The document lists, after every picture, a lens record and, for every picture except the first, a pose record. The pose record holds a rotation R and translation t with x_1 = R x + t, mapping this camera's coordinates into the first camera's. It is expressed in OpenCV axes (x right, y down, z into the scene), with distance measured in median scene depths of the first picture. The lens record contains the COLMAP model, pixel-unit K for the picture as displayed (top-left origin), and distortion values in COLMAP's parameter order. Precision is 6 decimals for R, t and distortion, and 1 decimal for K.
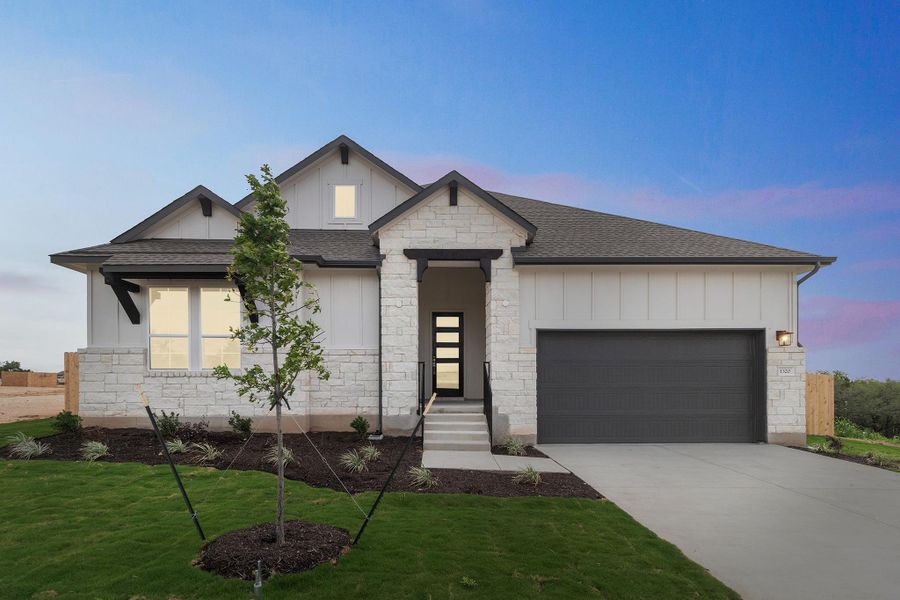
lens RADIAL K [[436.6, 0, 468.2], [0, 436.6, 293.0], [0, 0, 1]] dist [0.000965, 0.000230]
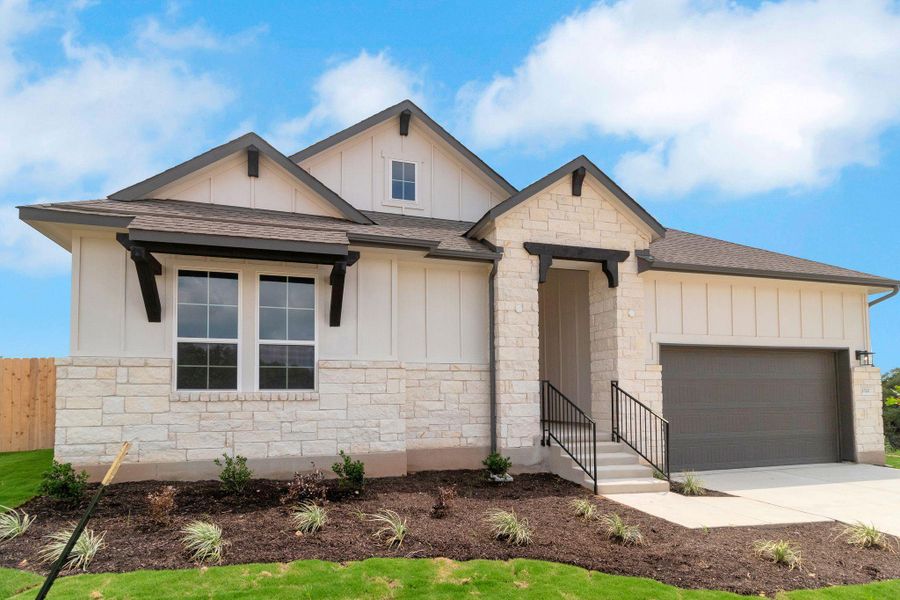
lens RADIAL K [[436.6, 0, 468.2], [0, 436.6, 293.0], [0, 0, 1]] dist [0.000965, 0.000230]
pose [[0.971253, 0.050775, 0.232573, -0.435789], [-0.046775, 0.998648, -0.022685, 0.018432], [-0.233411, 0.011155, 0.972314, 0.227407]]
